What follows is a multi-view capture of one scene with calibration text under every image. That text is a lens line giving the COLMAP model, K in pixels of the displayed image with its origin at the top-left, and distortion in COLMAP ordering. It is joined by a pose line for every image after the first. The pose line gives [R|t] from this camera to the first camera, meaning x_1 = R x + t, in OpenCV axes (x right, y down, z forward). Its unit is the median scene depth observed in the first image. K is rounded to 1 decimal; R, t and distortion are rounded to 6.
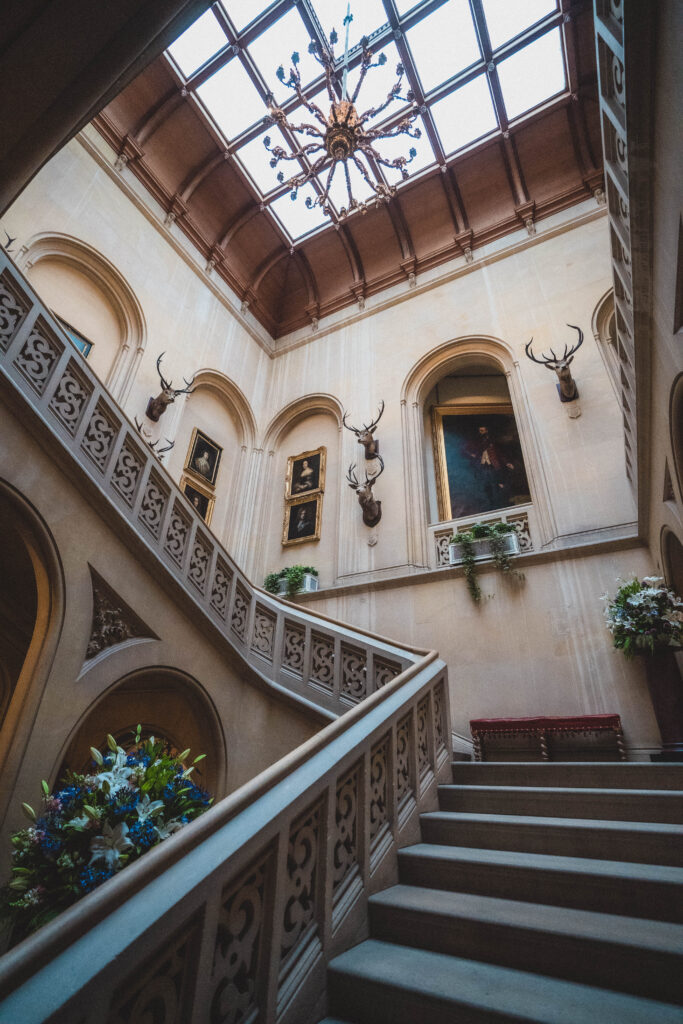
lens RADIAL K [[463.1, 0, 341.5], [0, 463.1, 512.0], [0, 0, 1]] dist [-0.085689, 0.033657]
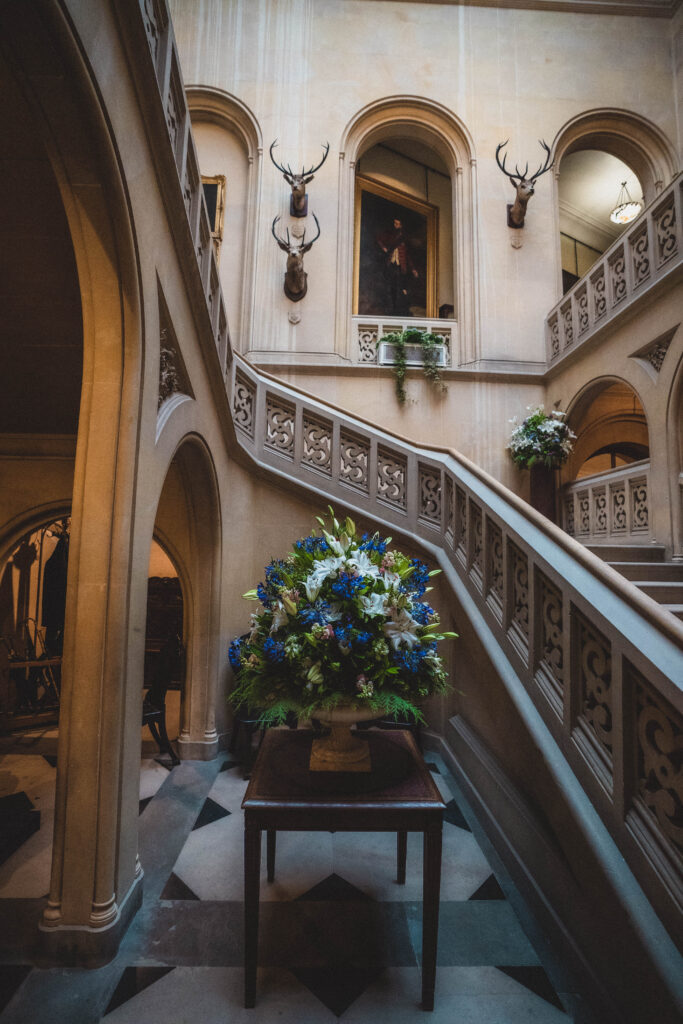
lens RADIAL K [[463.1, 0, 341.5], [0, 463.1, 512.0], [0, 0, 1]] dist [-0.085689, 0.033657]
pose [[0.856028, 0.031480, 0.515970, -0.339359], [-0.249755, 0.899099, 0.359505, 0.068063], [-0.452591, -0.436613, 0.777516, 0.124255]]
